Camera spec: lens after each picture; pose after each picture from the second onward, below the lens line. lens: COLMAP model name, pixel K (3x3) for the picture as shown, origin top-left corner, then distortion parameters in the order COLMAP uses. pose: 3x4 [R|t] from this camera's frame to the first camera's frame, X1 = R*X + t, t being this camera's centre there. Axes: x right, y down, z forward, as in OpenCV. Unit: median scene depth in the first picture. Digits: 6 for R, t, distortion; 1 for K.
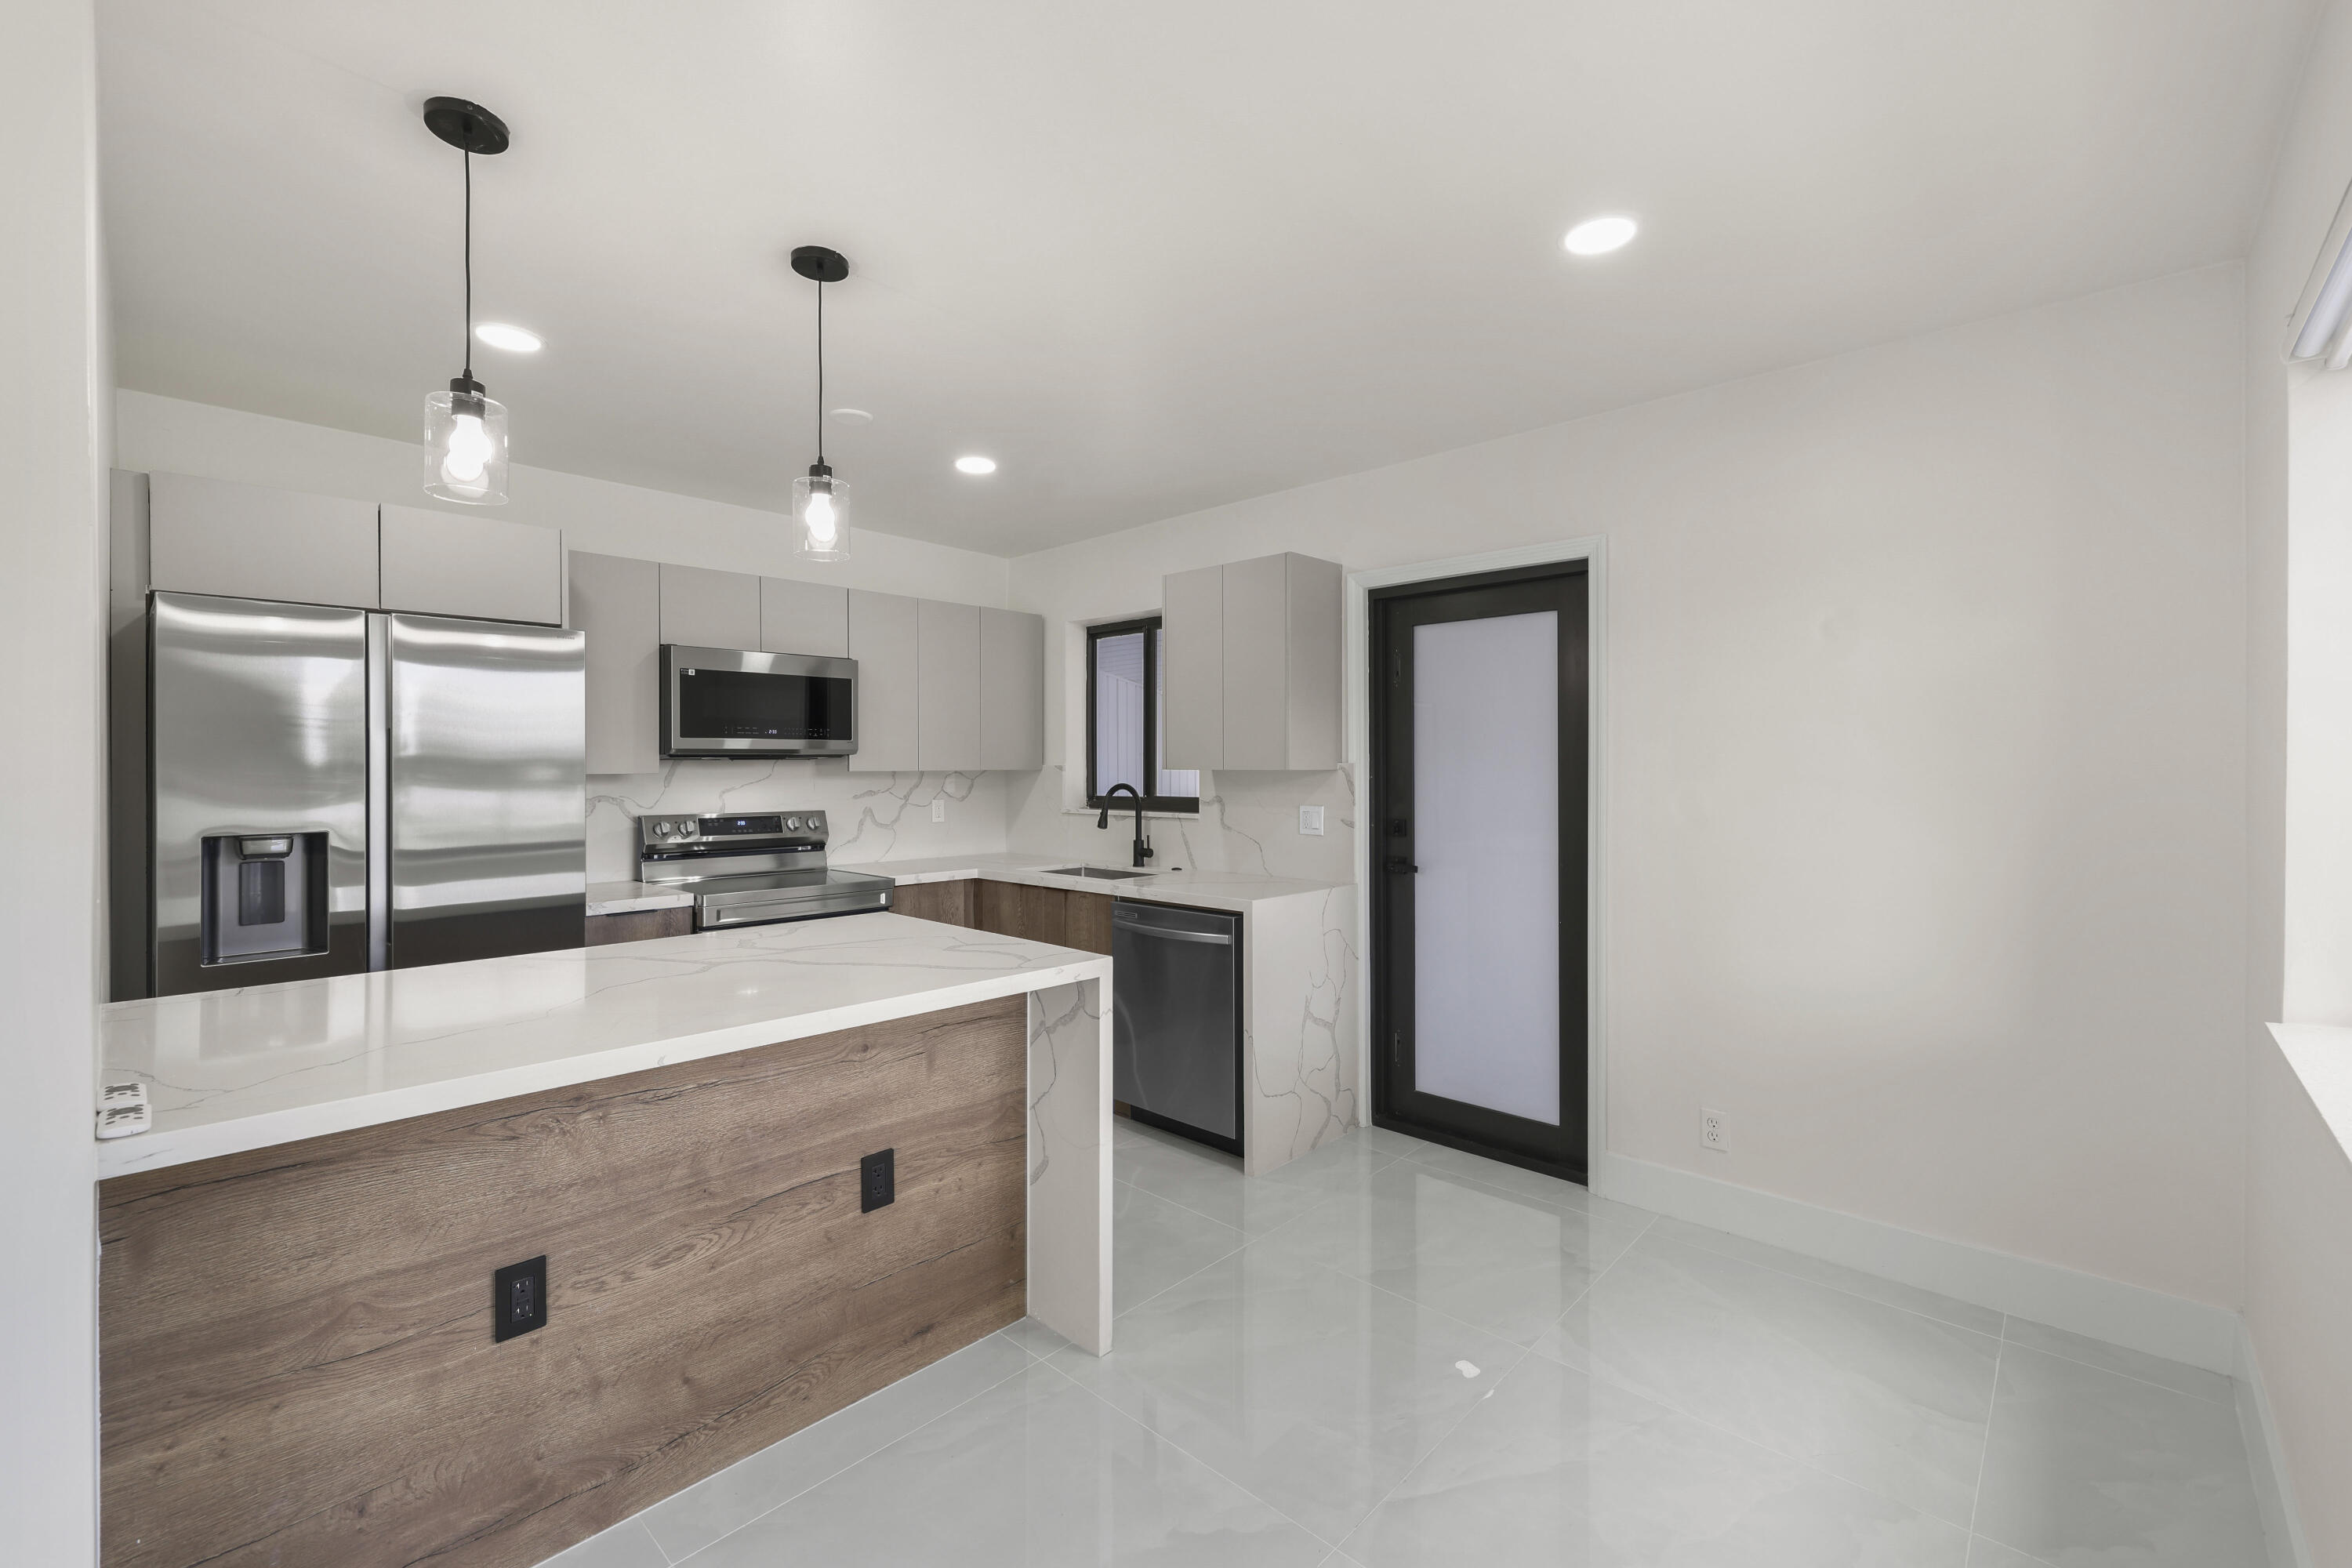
lens RADIAL K [[985.9, 0, 1177.6], [0, 985.9, 769.1], [0, 0, 1]] dist [-0.003335, 0.000336]
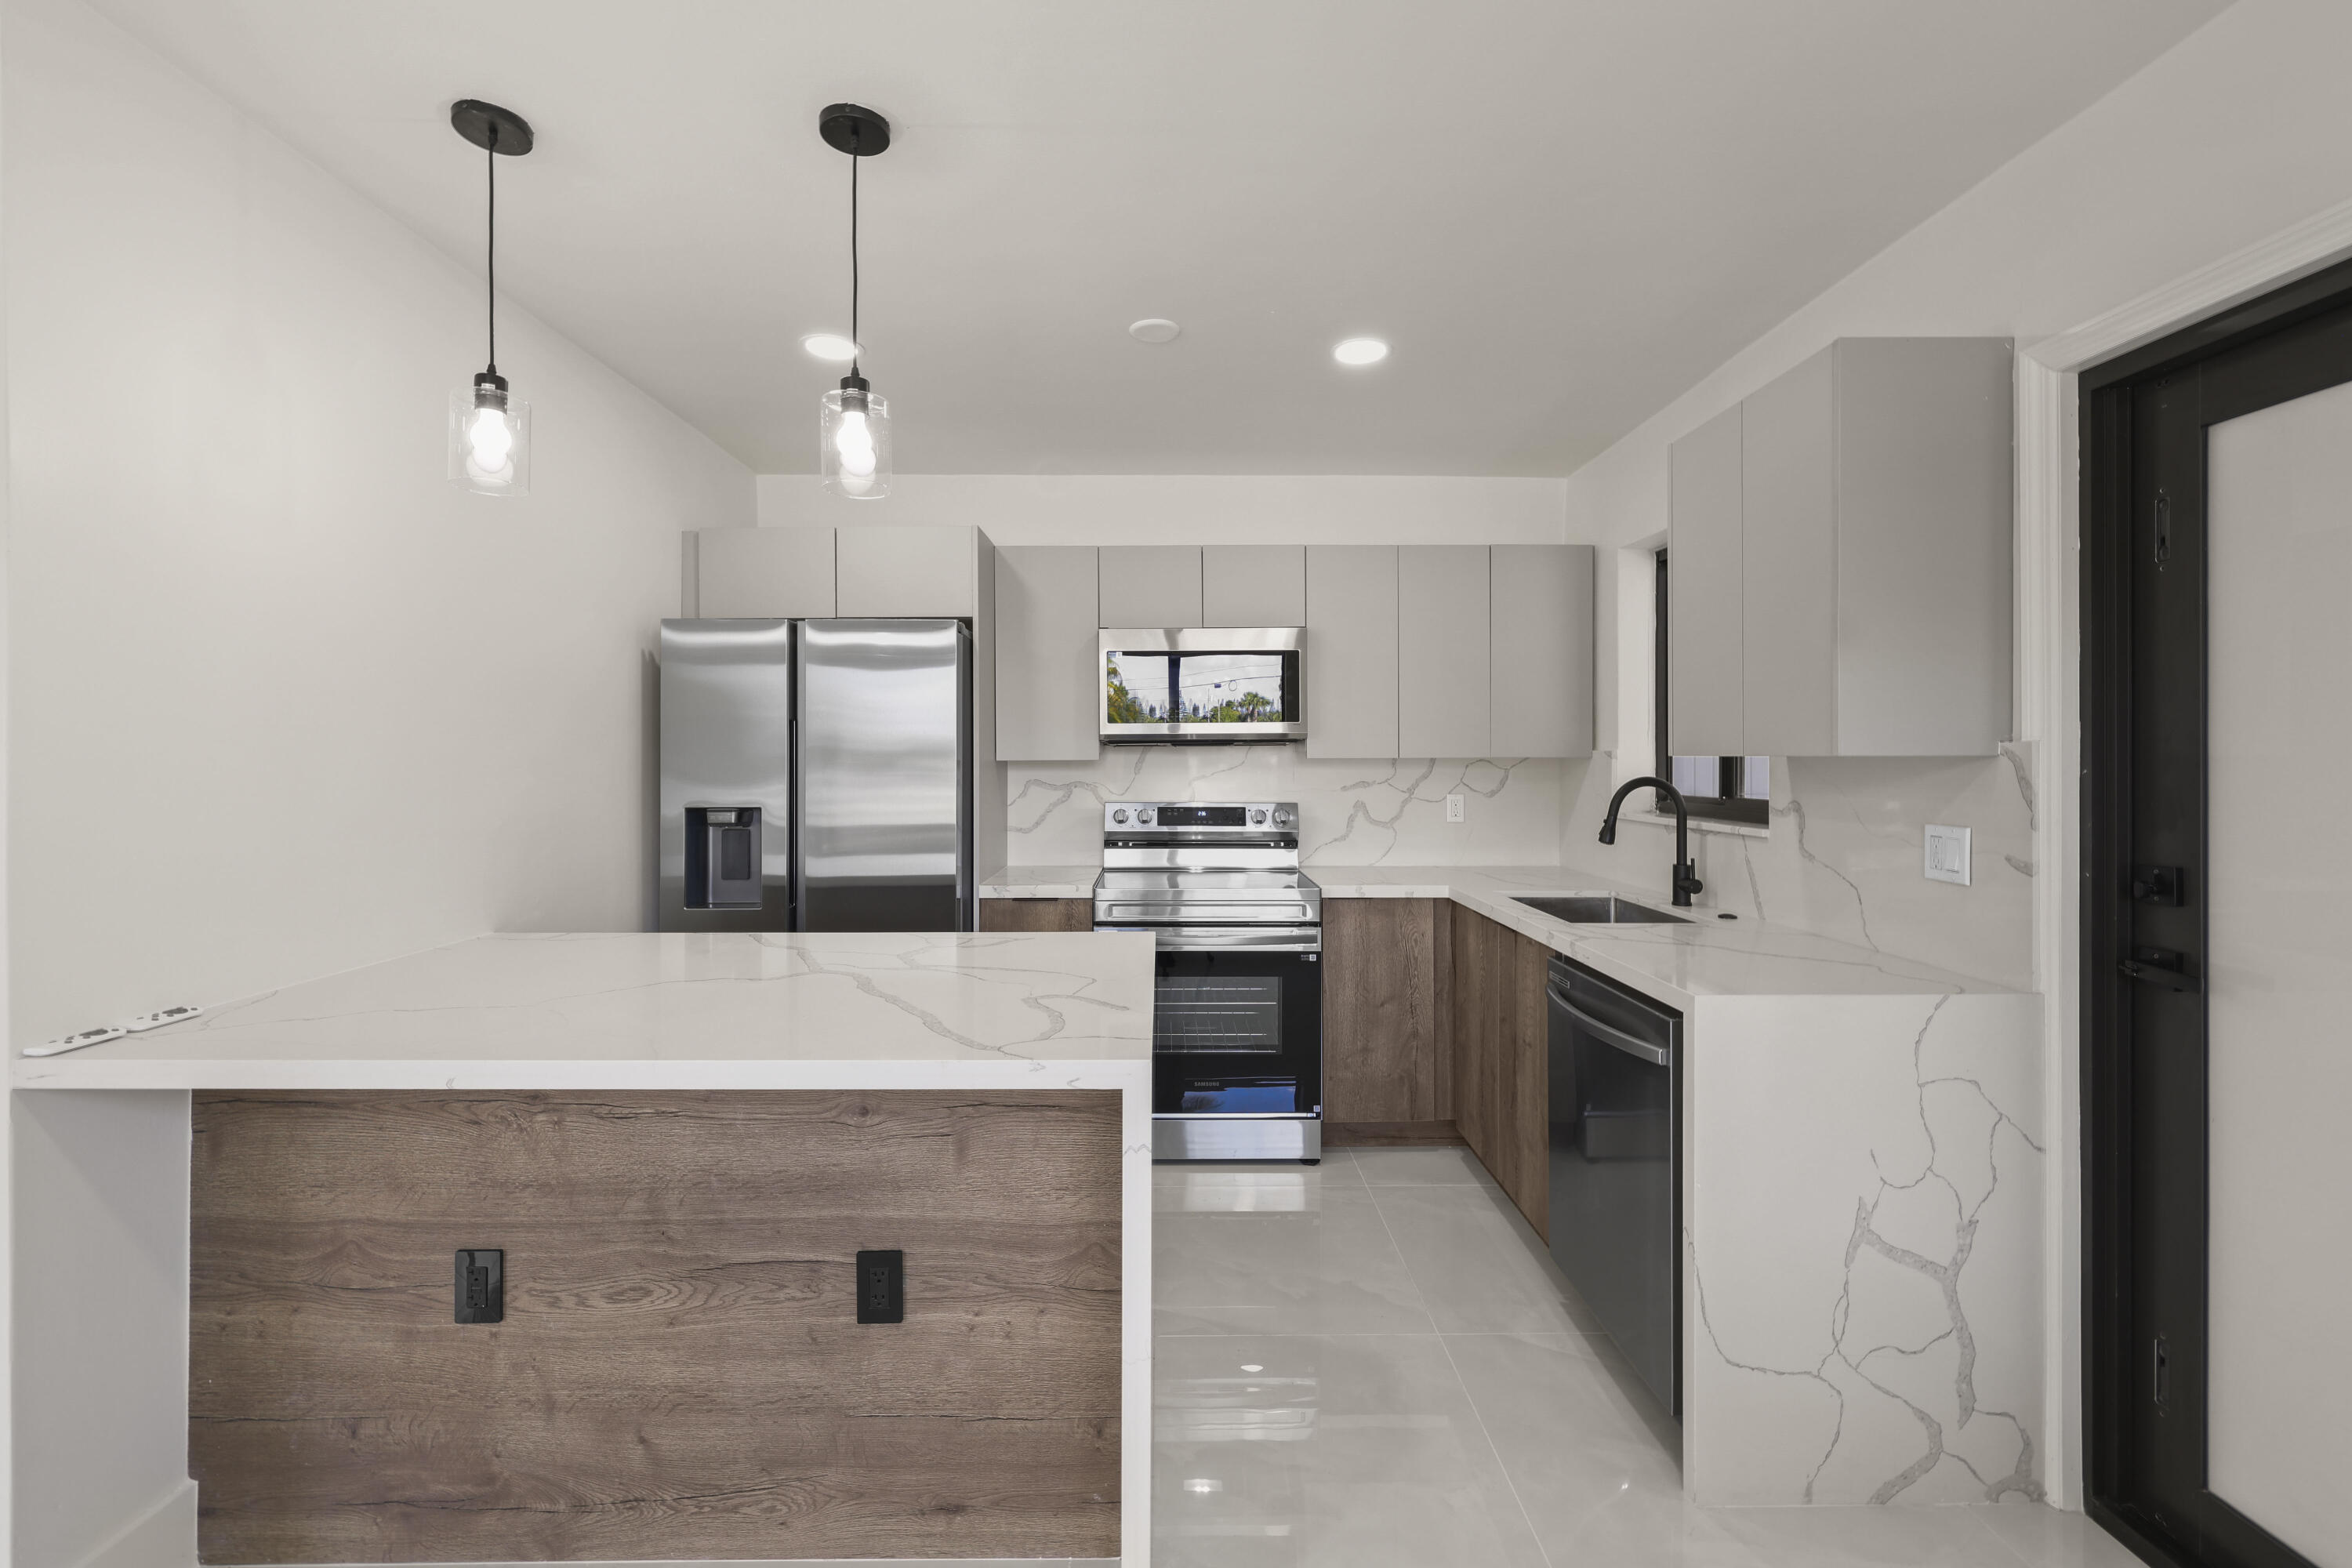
lens RADIAL K [[985.9, 0, 1173.5], [0, 985.9, 760.8], [0, 0, 1]] dist [-0.003335, 0.000336]
pose [[0.691850, 0.002671, -0.722036, 0.263601], [-0.001064, 0.999996, 0.002681, 0.002842], [0.722040, -0.001086, 0.691850, 0.408851]]
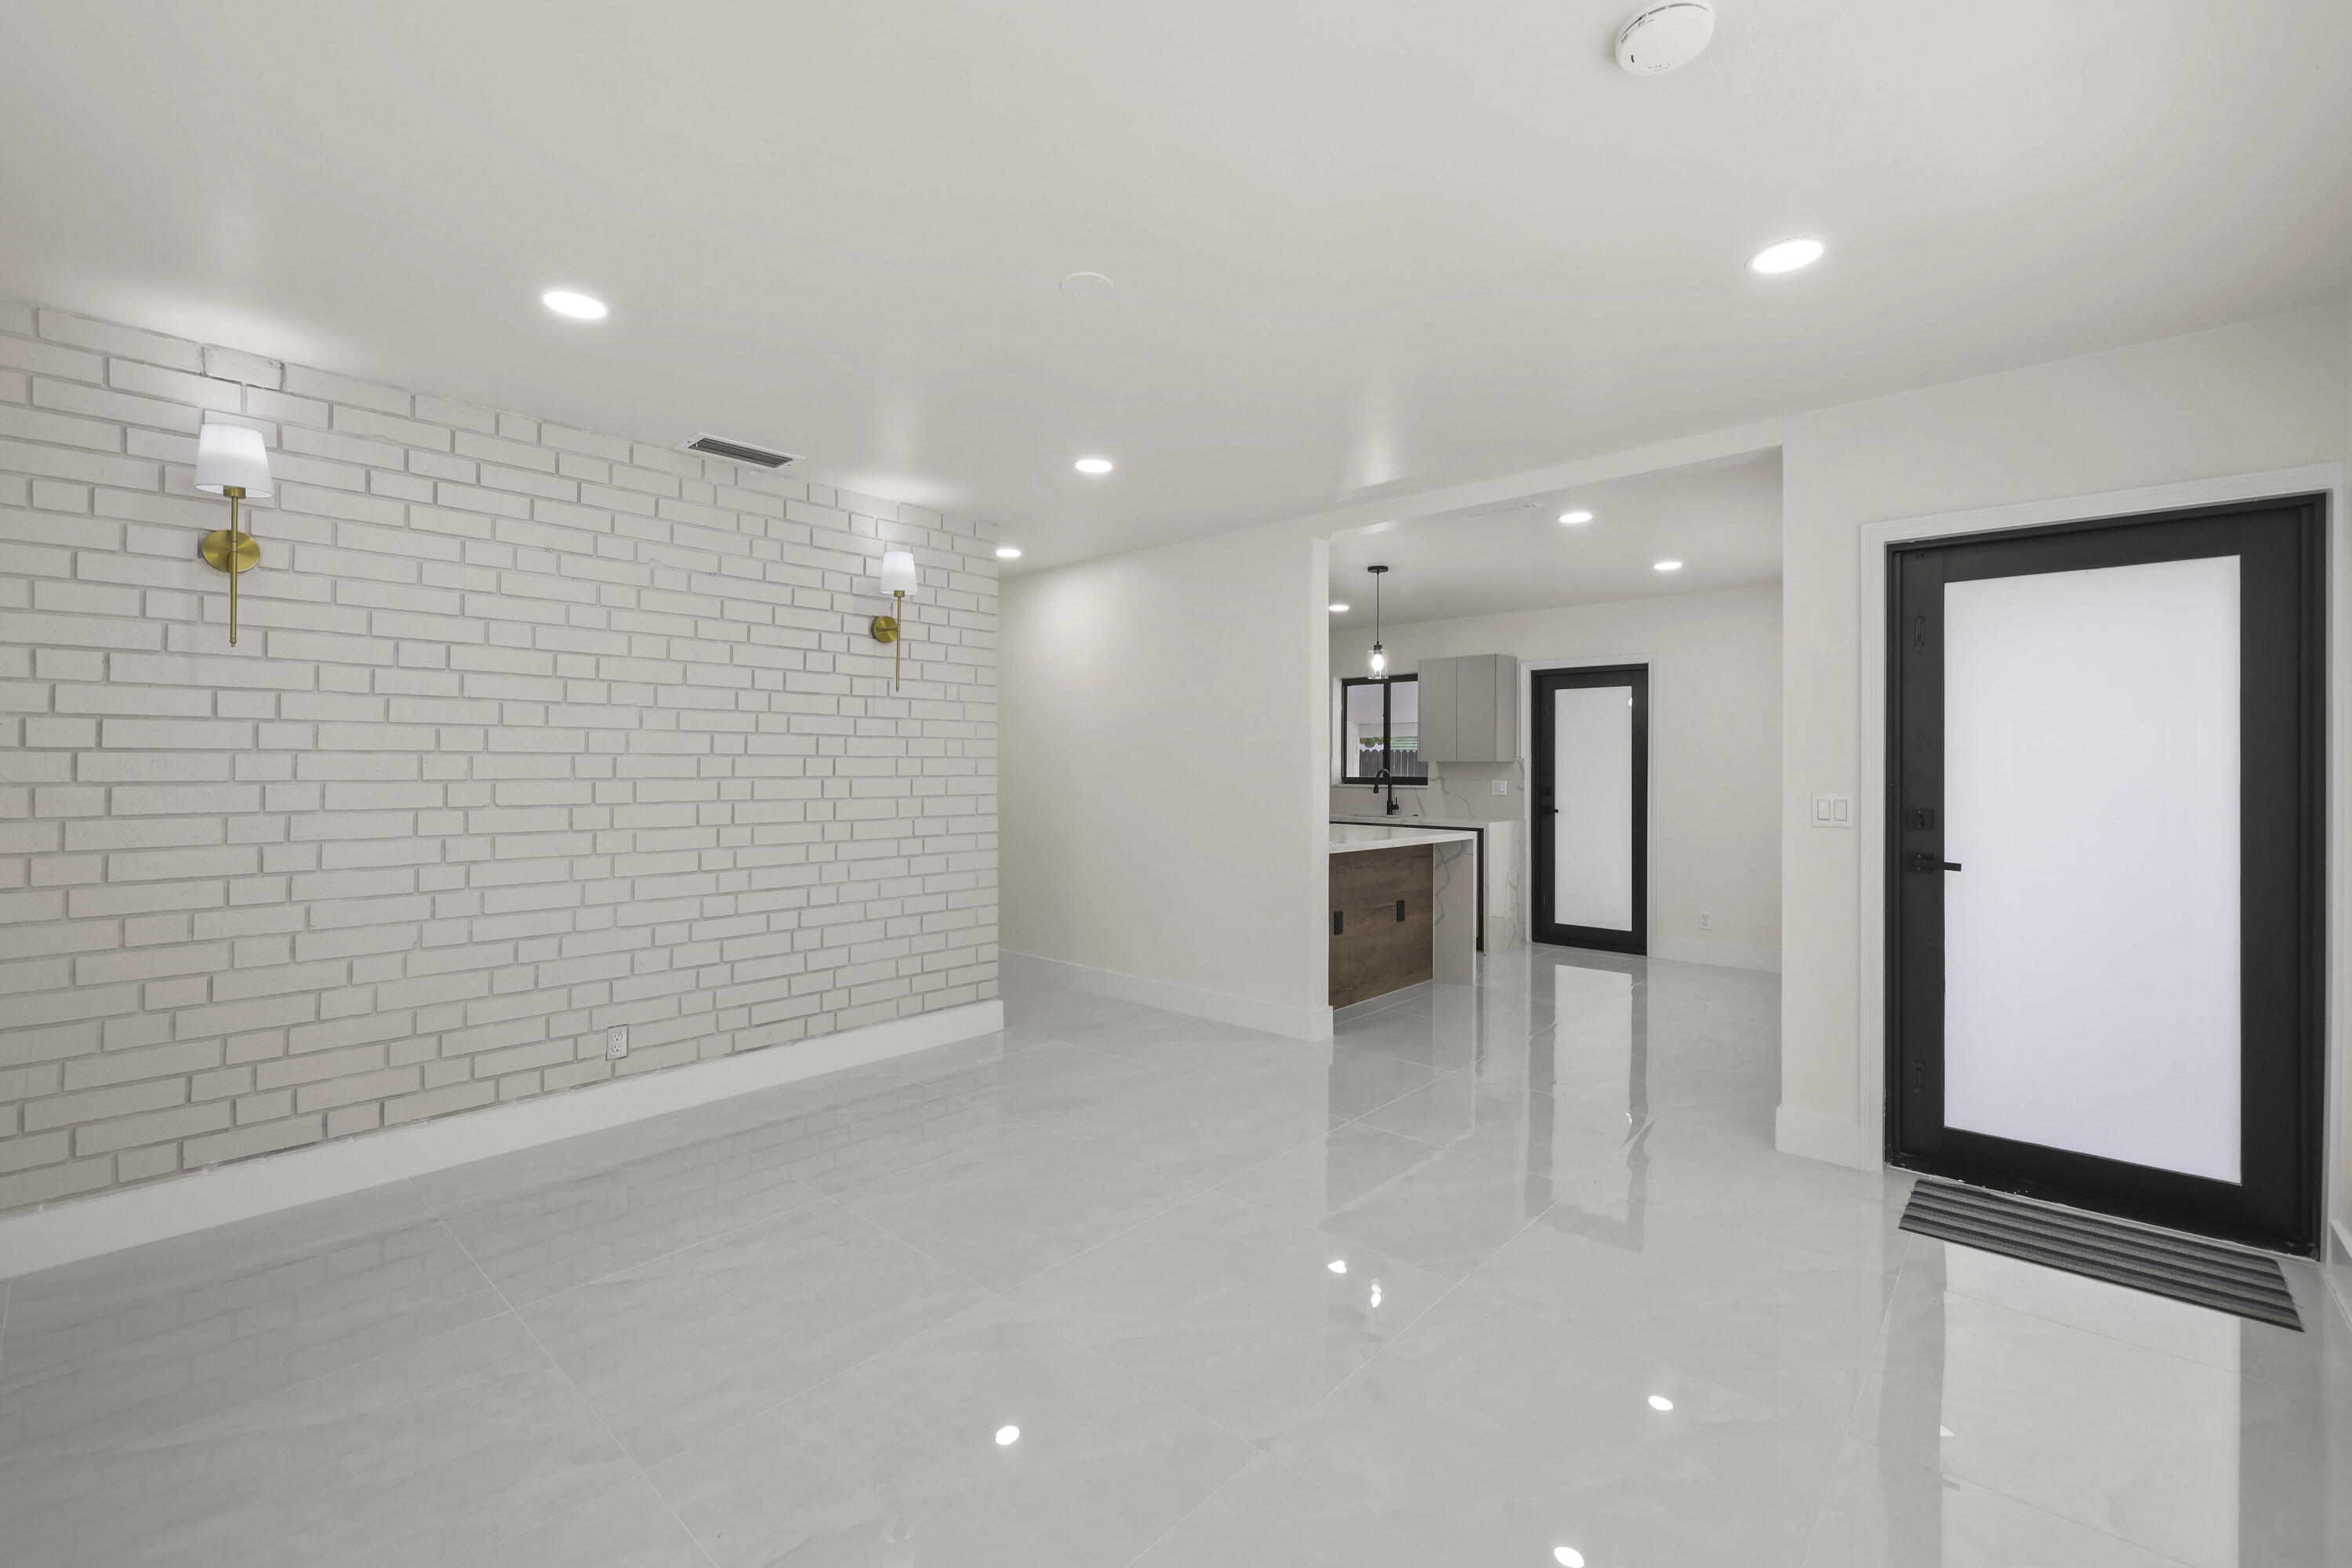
lens RADIAL K [[985.9, 0, 1171.4], [0, 985.9, 771.2], [0, 0, 1]] dist [-0.003335, 0.000336]
pose [[0.999873, 0.003851, 0.015472, -0.627956], [-0.003872, 0.999992, 0.001265, 0.022446], [-0.015467, -0.001325, 0.999880, -1.084739]]
